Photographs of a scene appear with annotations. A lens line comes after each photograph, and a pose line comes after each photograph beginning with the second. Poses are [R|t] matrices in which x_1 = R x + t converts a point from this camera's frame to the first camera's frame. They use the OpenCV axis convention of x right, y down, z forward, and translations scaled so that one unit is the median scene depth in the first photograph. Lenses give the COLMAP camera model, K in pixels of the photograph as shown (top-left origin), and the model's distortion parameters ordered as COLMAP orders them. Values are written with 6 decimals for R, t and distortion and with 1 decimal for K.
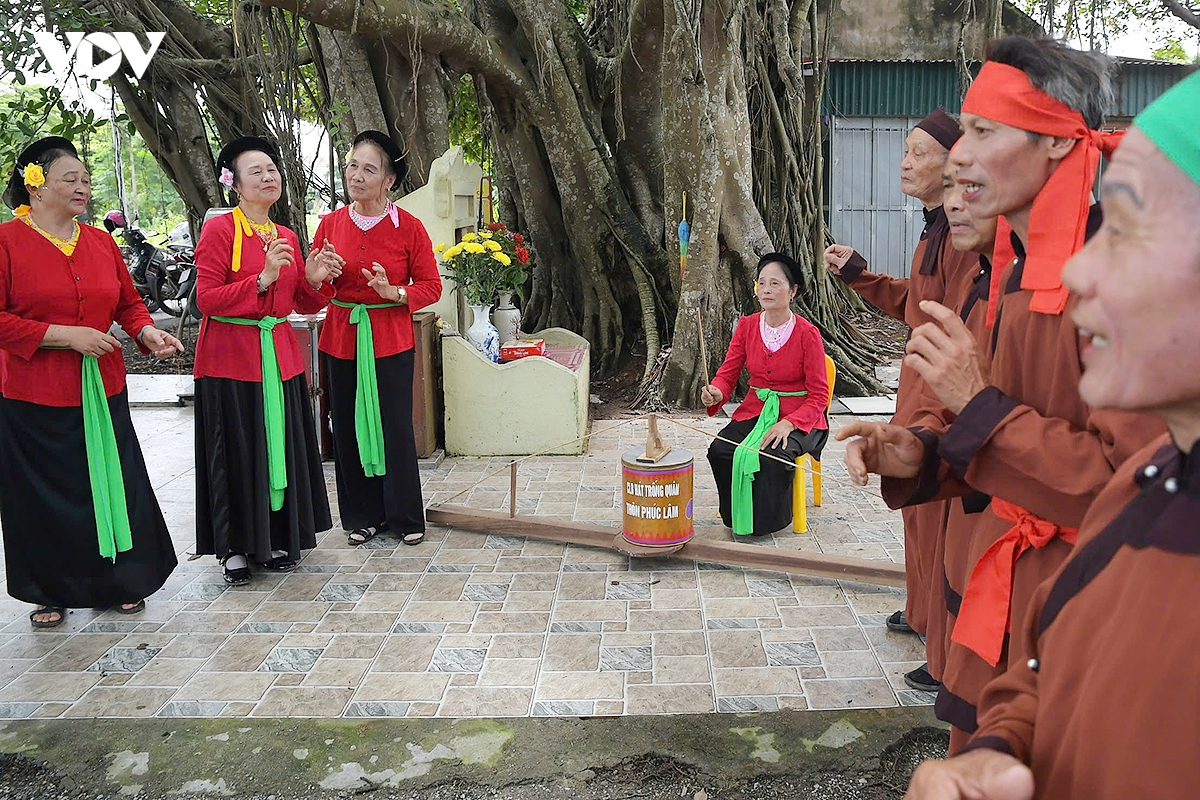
lens RADIAL K [[1252.0, 0, 600.0], [0, 1252.0, 400.0], [0, 0, 1]] dist [-0.119203, -0.005290]
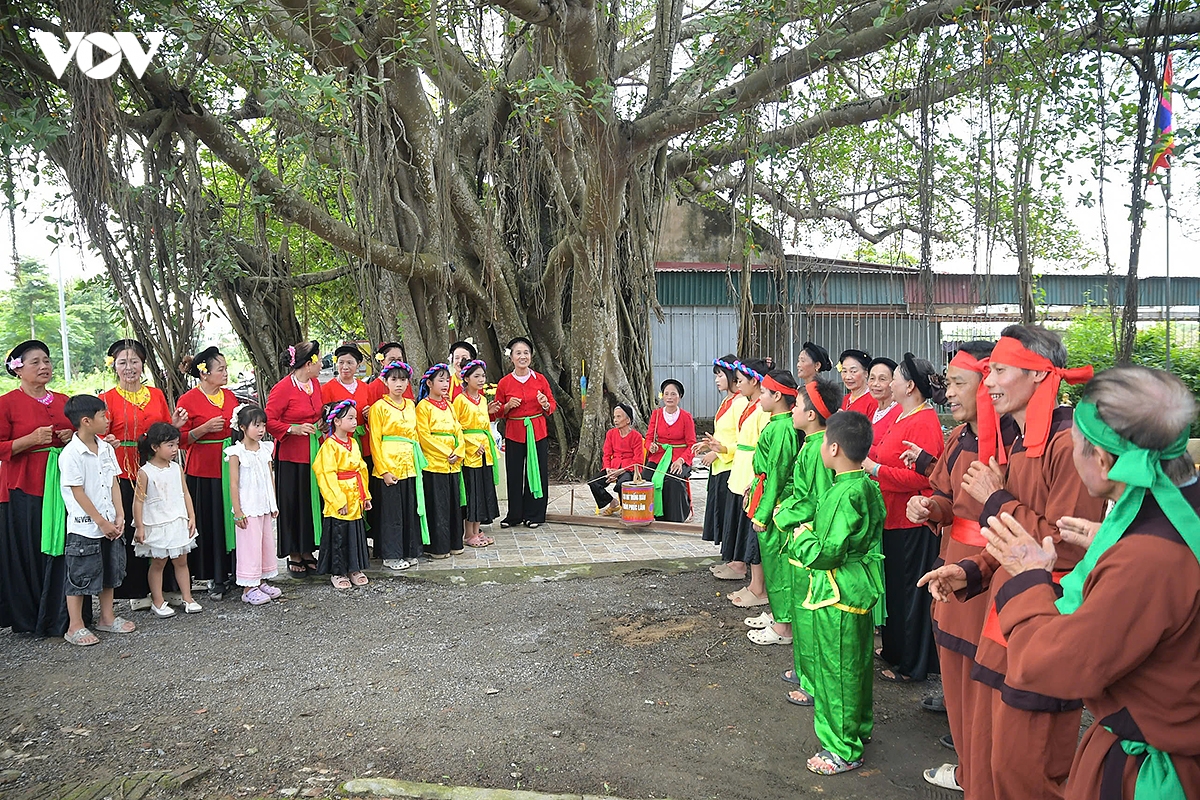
lens RADIAL K [[1252.0, 0, 600.0], [0, 1252.0, 400.0], [0, 0, 1]] dist [-0.119203, -0.005290]
pose [[0.982313, -0.014867, 0.186655, -0.245843], [0.036787, 0.992739, -0.114524, 0.097877], [-0.183597, 0.119365, 0.975727, -0.759203]]
